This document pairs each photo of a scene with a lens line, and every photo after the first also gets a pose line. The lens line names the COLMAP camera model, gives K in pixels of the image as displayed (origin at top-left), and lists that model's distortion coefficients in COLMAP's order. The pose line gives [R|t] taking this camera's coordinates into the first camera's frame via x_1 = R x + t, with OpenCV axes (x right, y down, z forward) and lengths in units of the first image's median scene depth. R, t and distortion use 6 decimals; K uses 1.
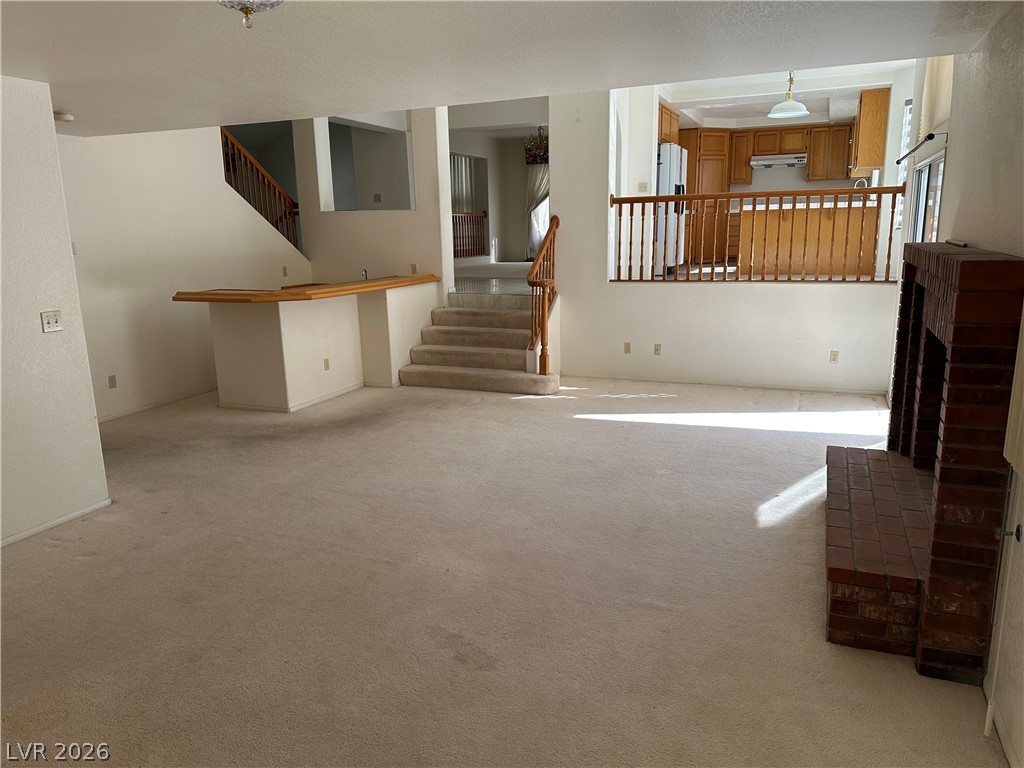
lens RADIAL K [[722.6, 0, 494.7], [0, 722.6, 393.8], [0, 0, 1]] dist [0.073420, -0.090214]
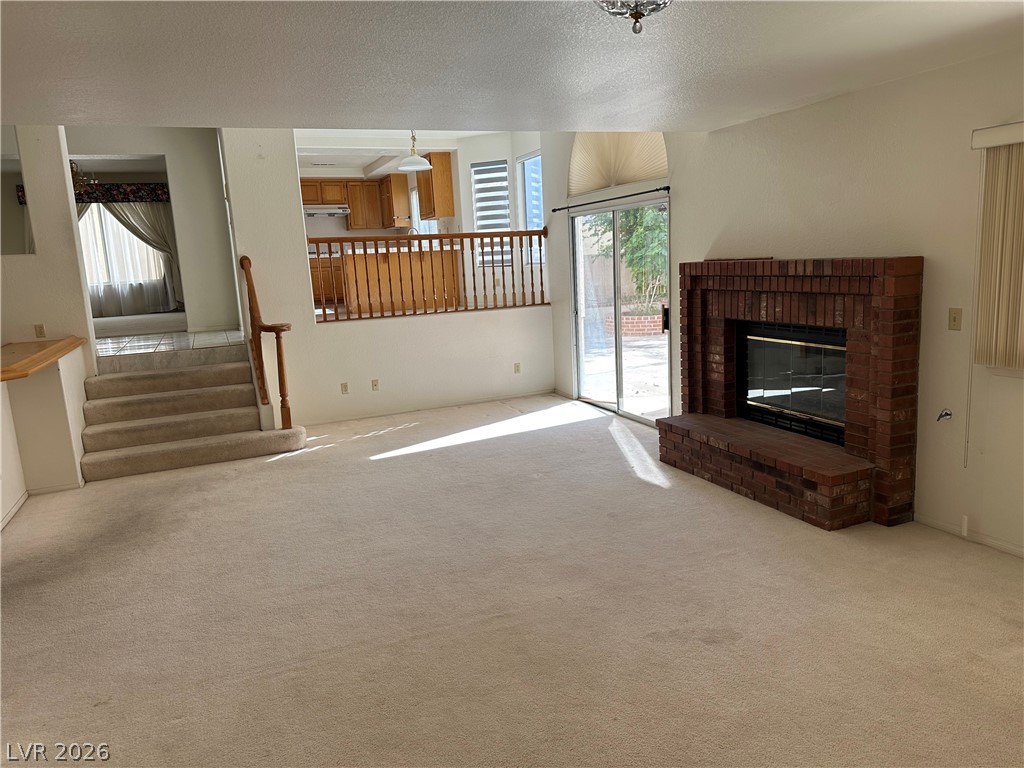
lens RADIAL K [[722.6, 0, 513.5], [0, 722.6, 389.4], [0, 0, 1]] dist [0.073420, -0.090214]
pose [[0.692956, -0.147295, 0.705773, -0.340348], [0.199540, 0.979852, 0.008578, -0.023757], [-0.692817, 0.134886, 0.708386, 0.139403]]
